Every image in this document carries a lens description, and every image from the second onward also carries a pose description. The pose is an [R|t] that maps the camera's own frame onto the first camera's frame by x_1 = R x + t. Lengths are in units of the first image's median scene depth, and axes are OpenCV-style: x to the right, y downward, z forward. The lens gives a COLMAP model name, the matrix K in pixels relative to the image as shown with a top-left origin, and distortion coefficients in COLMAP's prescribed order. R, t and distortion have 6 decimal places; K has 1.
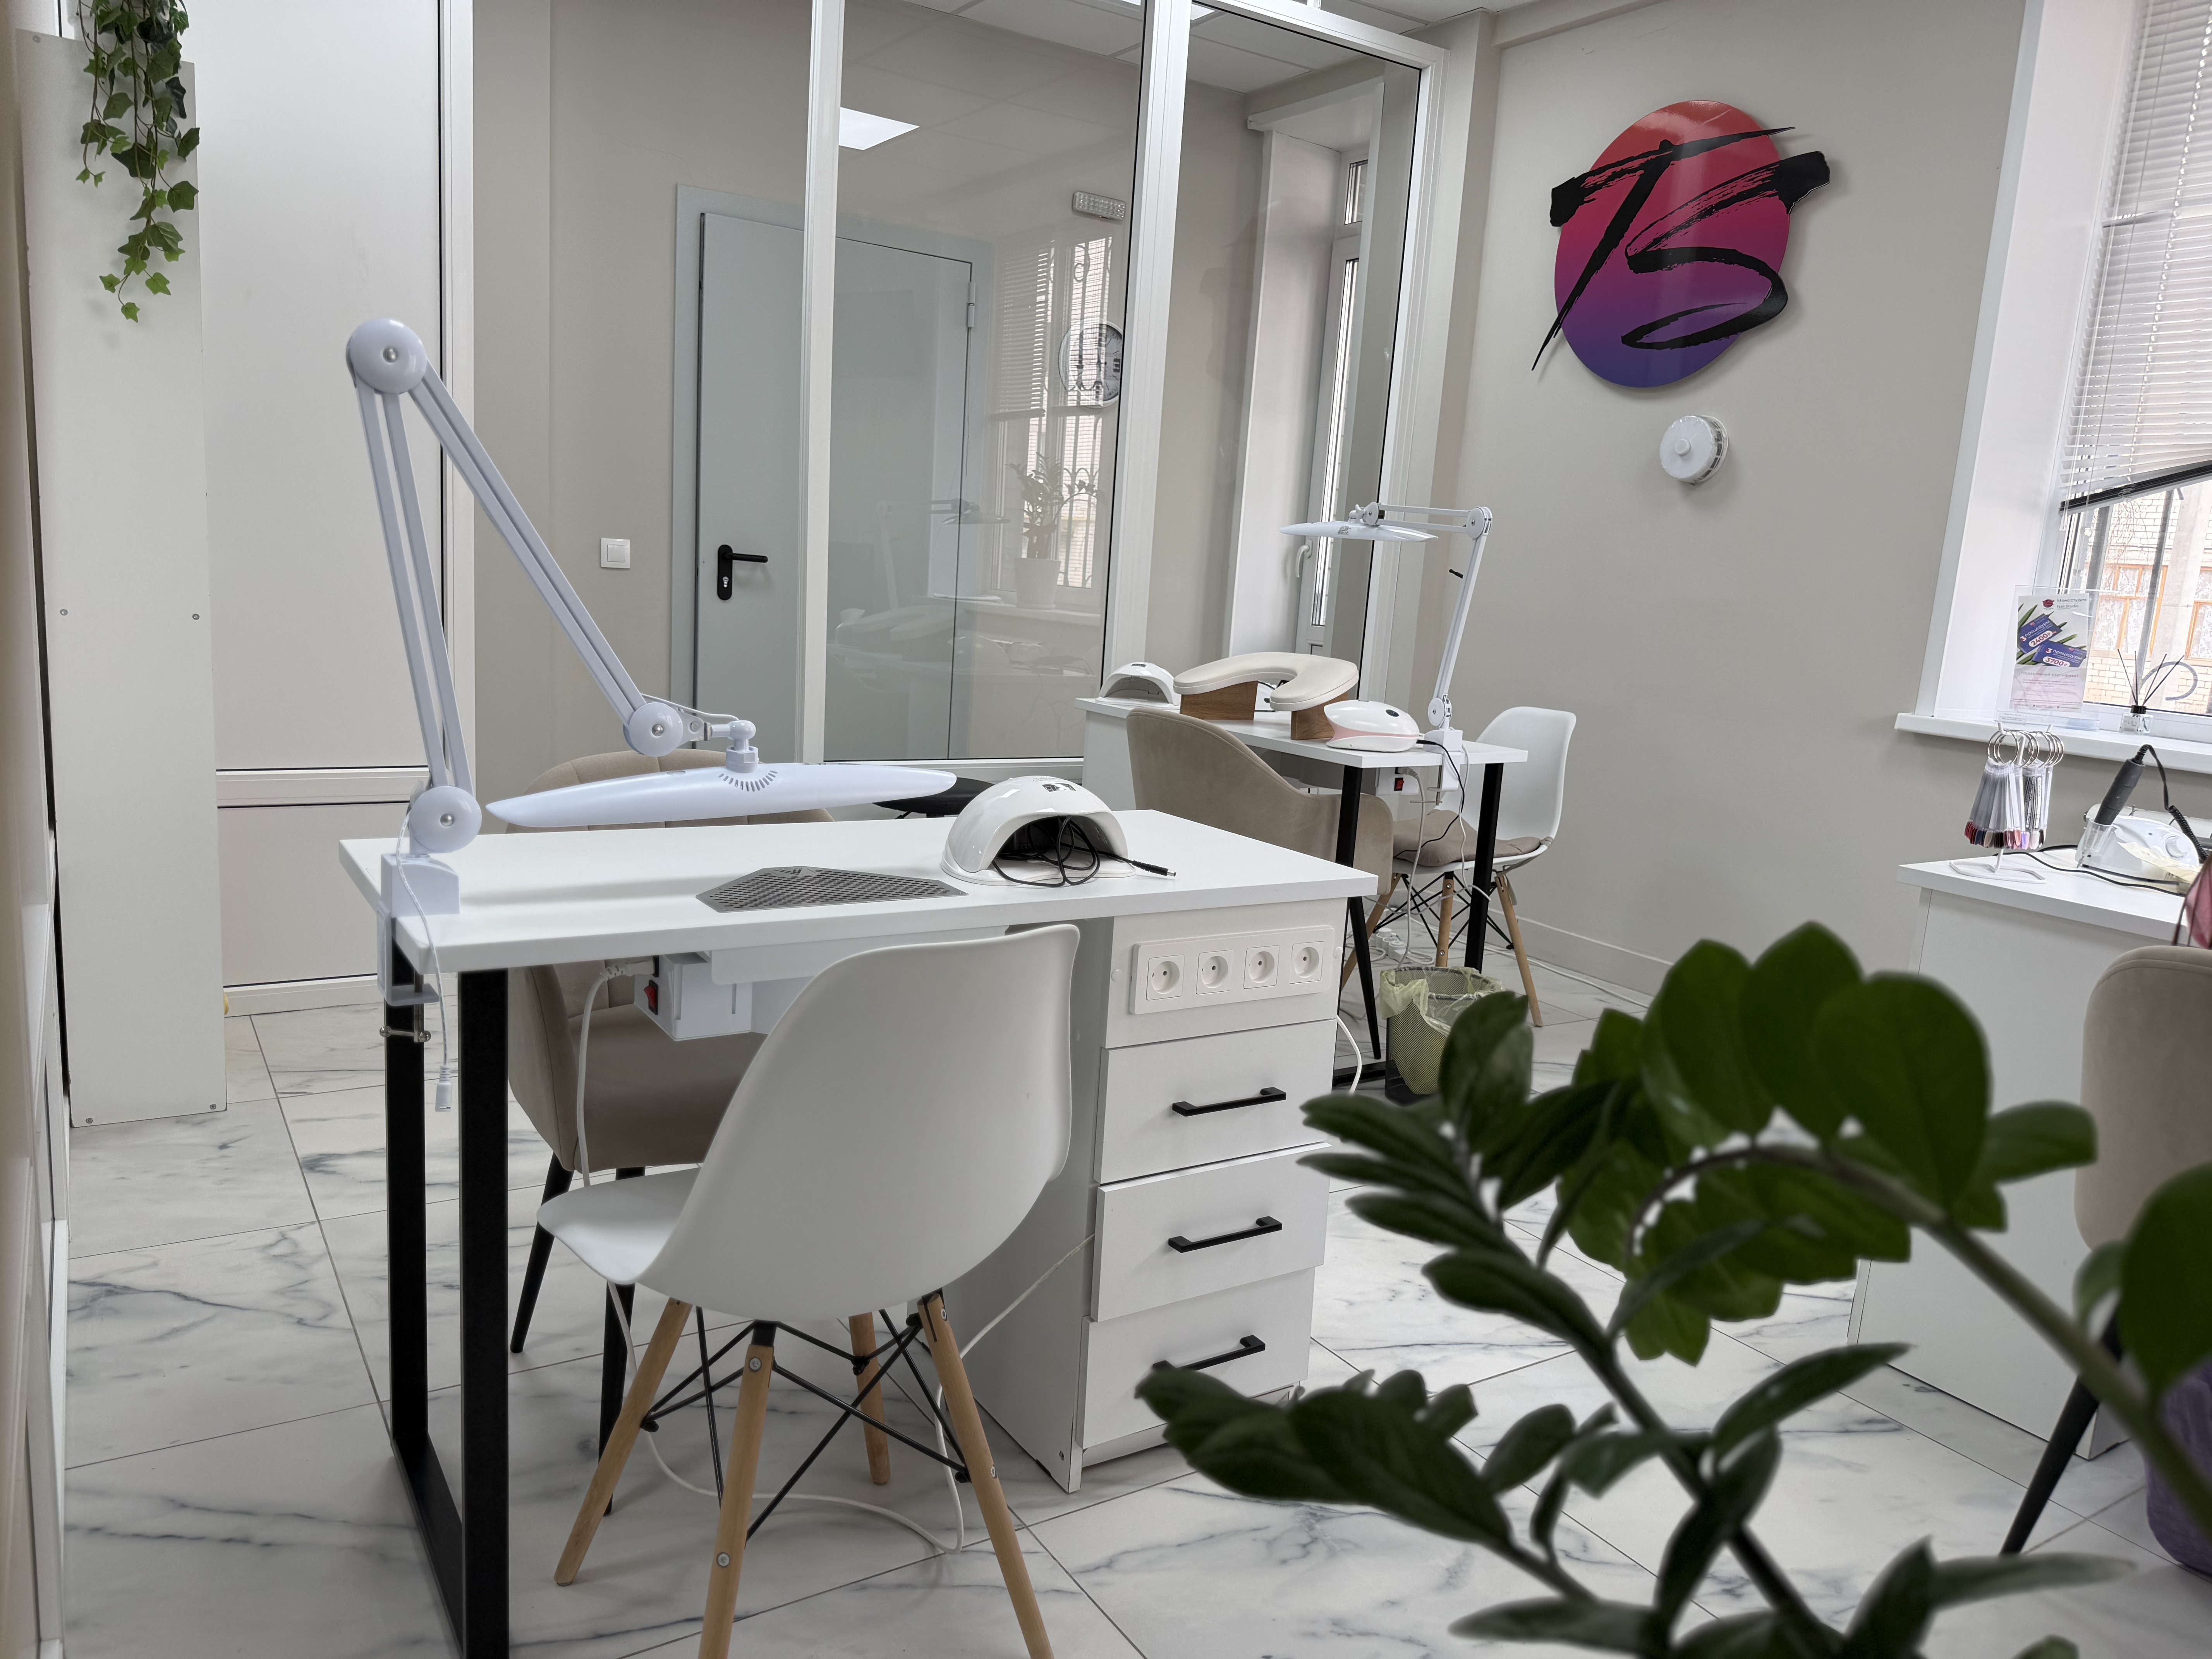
lens RADIAL K [[1618.6, 0, 1112.9], [0, 1618.6, 799.2], [0, 0, 1]] dist [-0.006812, -0.001497]
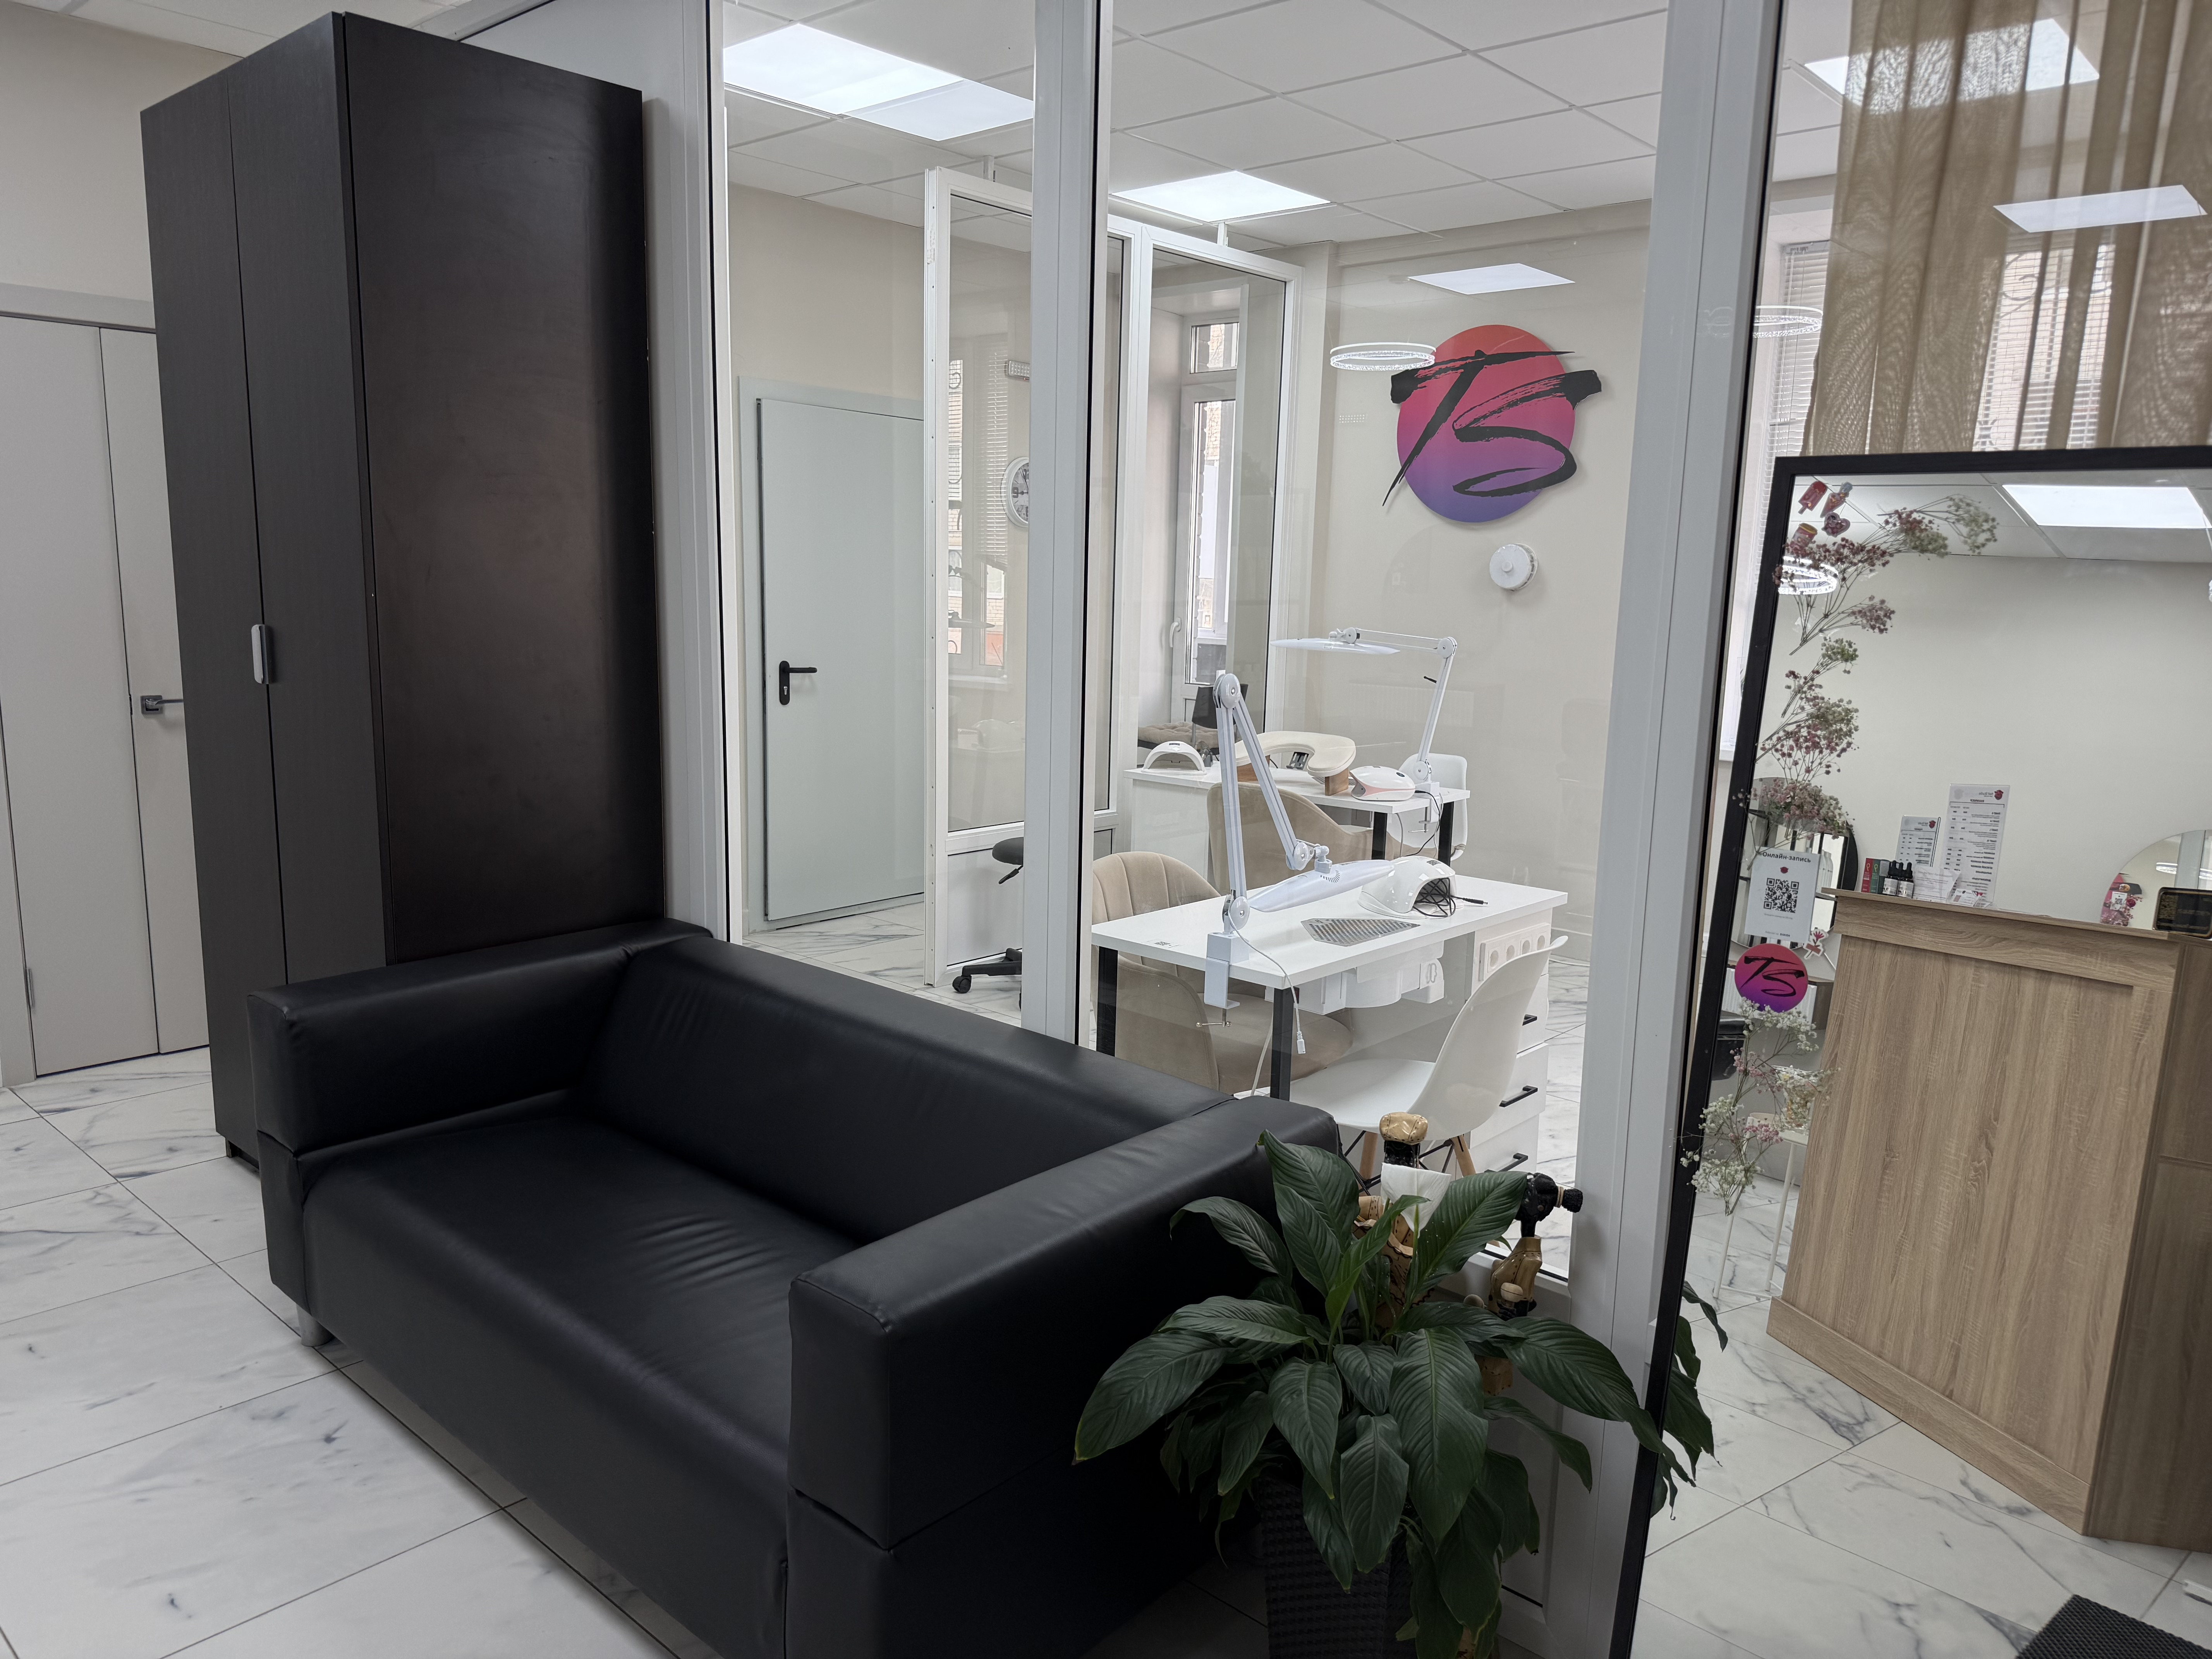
lens RADIAL K [[1560.0, 0, 1106.0], [0, 1560.0, 829.5], [0, 0, 1]] dist [0.002614, 0.000162]
pose [[0.964717, -0.083225, 0.249790, -0.351703], [0.077204, 0.996441, 0.033823, -0.055926], [-0.251716, -0.013345, 0.967709, -0.256547]]
